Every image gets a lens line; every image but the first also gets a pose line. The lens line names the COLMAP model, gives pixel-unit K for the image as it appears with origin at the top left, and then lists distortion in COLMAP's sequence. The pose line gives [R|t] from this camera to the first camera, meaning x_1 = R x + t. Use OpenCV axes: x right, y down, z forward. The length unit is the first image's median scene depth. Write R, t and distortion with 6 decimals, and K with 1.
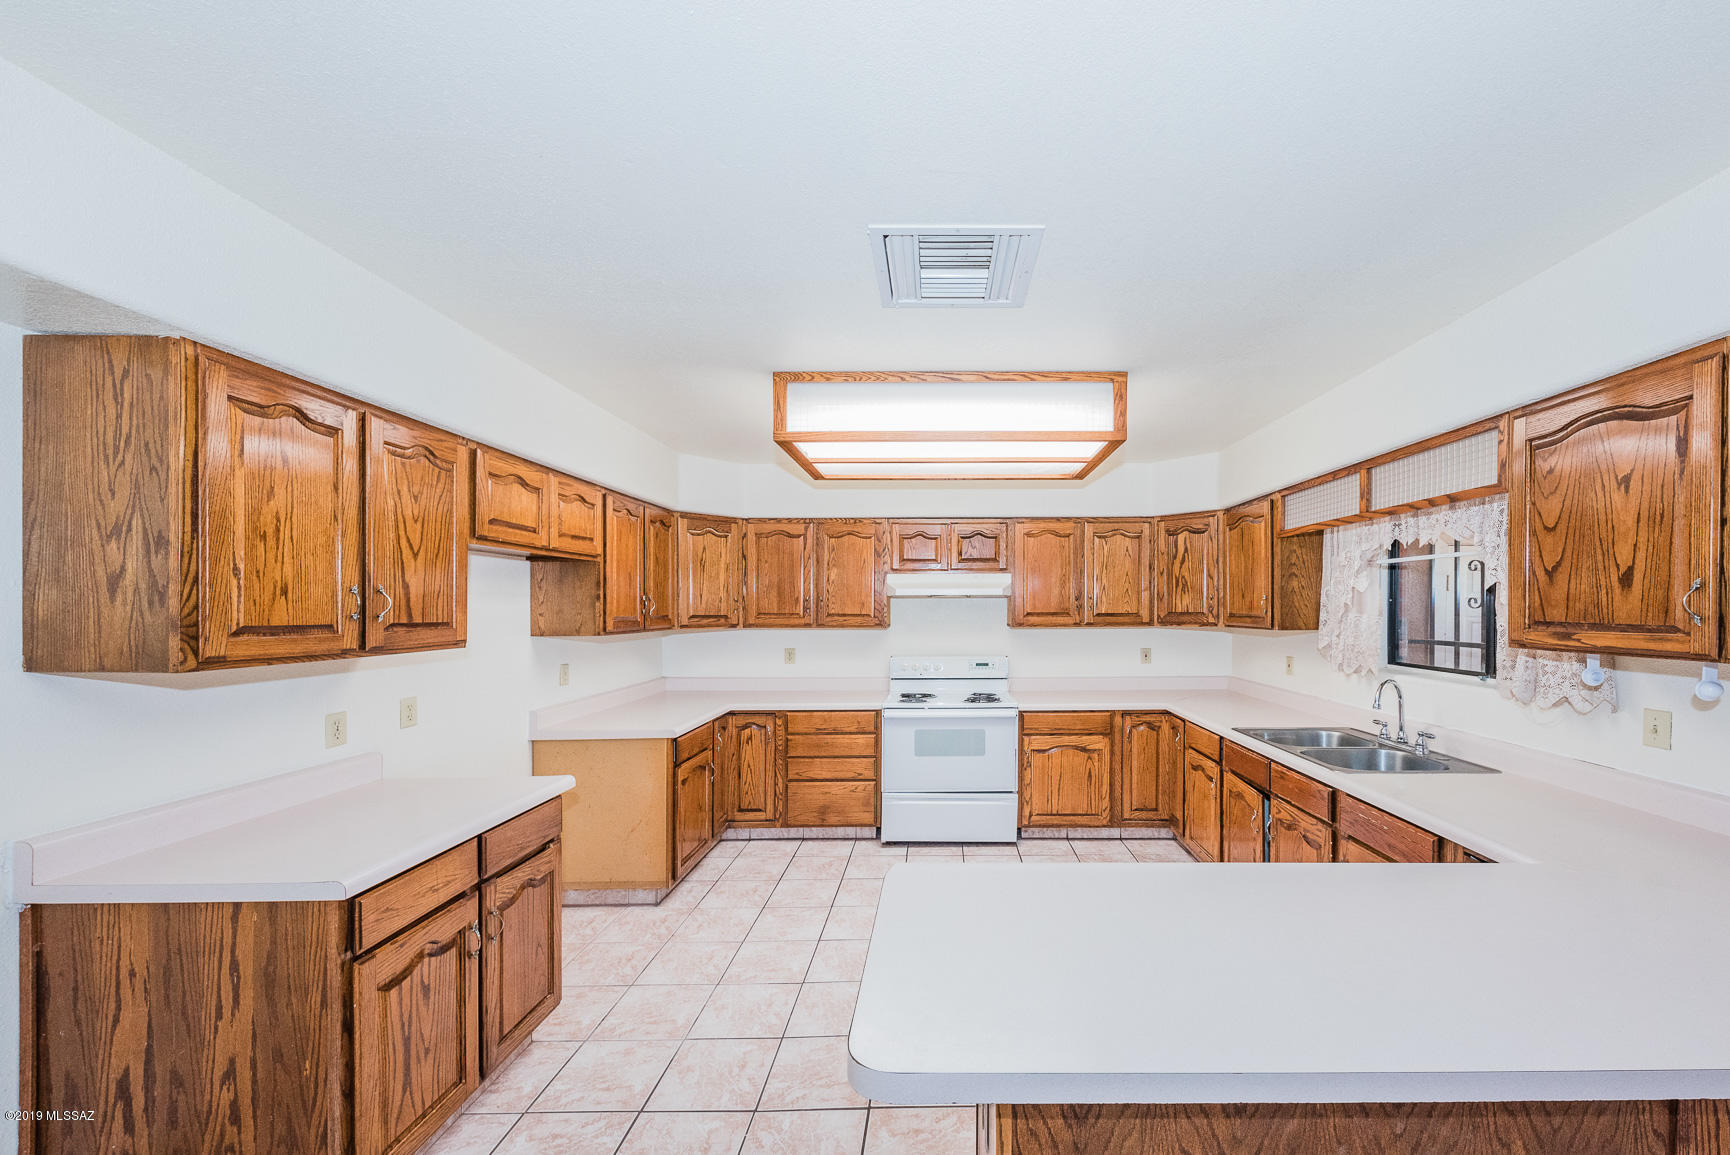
lens RADIAL K [[767.5, 0, 868.3], [0, 767.5, 618.9], [0, 0, 1]] dist [-0.001228, -0.000215]
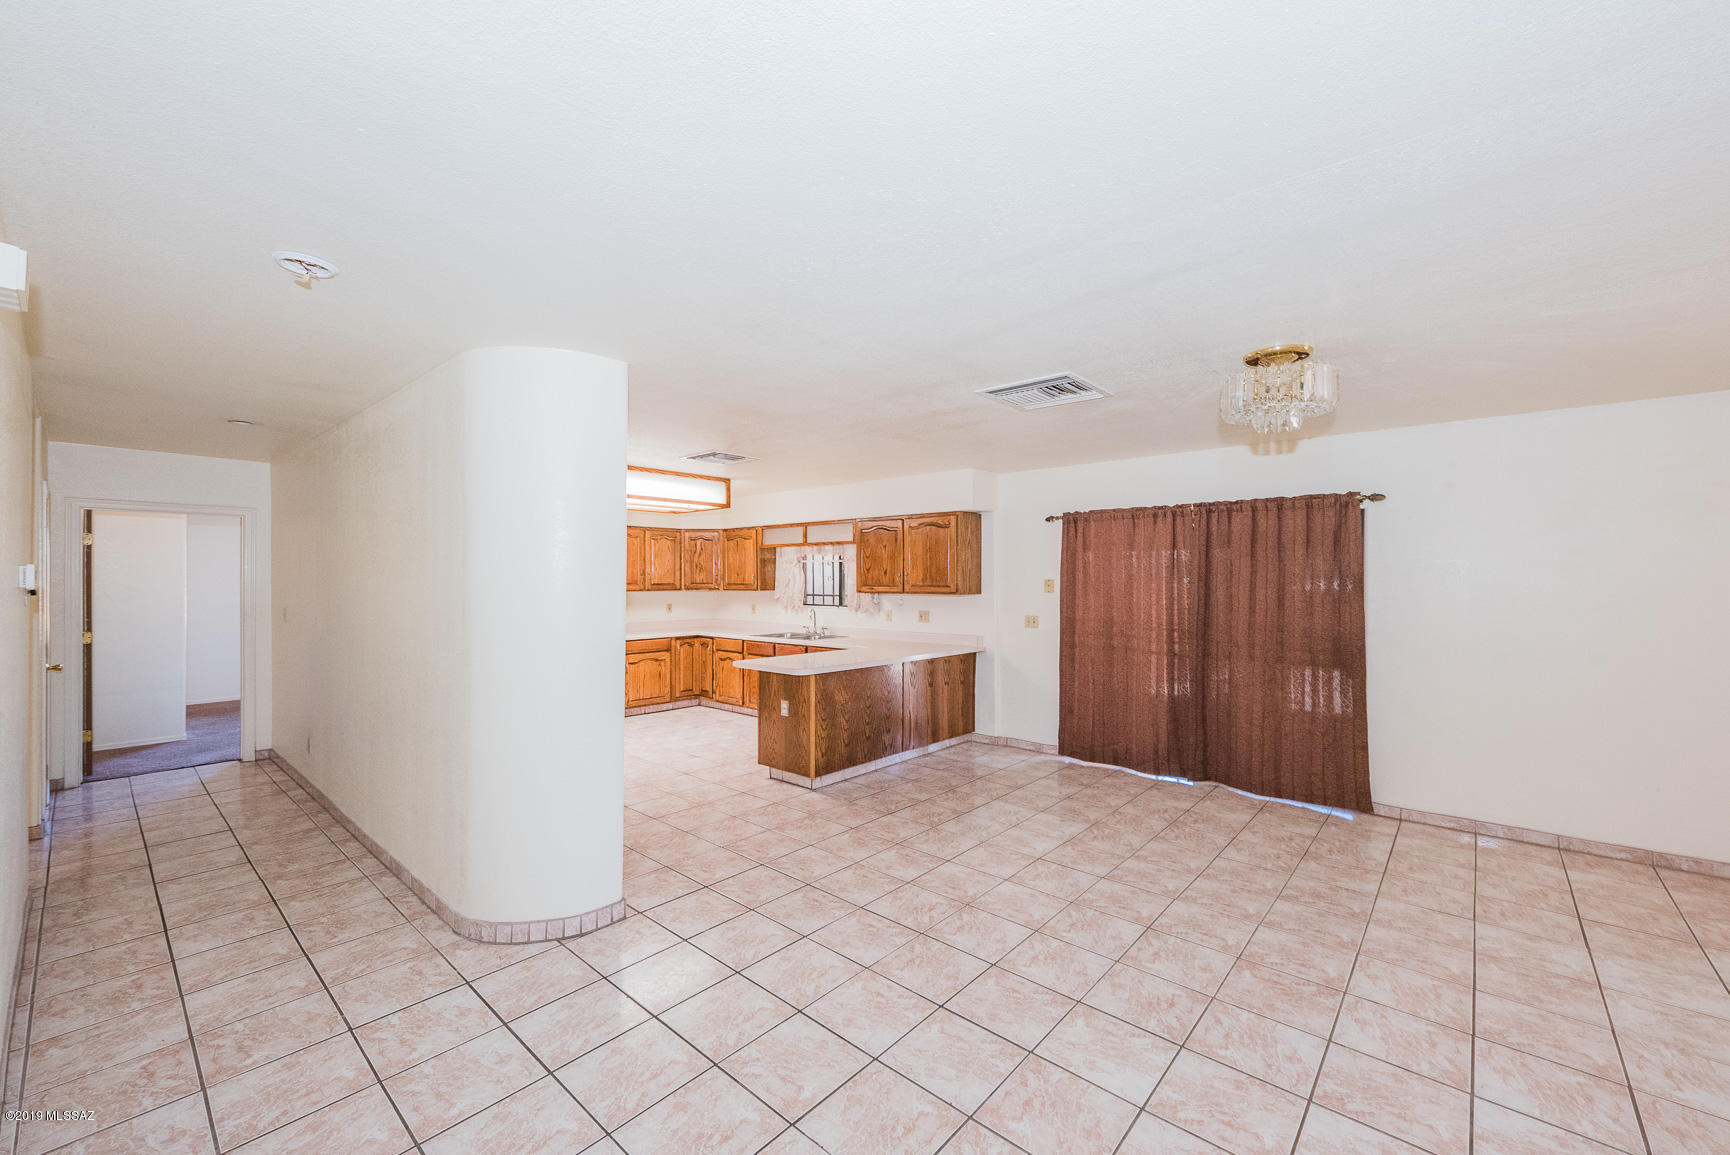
lens RADIAL K [[707.7, 0, 879.3], [0, 707.7, 590.6], [0, 0, 1]] dist [0.012260, 0.000056]
pose [[0.668759, -0.005146, 0.743462, -0.609942], [0.006545, 0.999978, 0.001033, 0.012074], [-0.743451, 0.004175, 0.668778, -0.491228]]
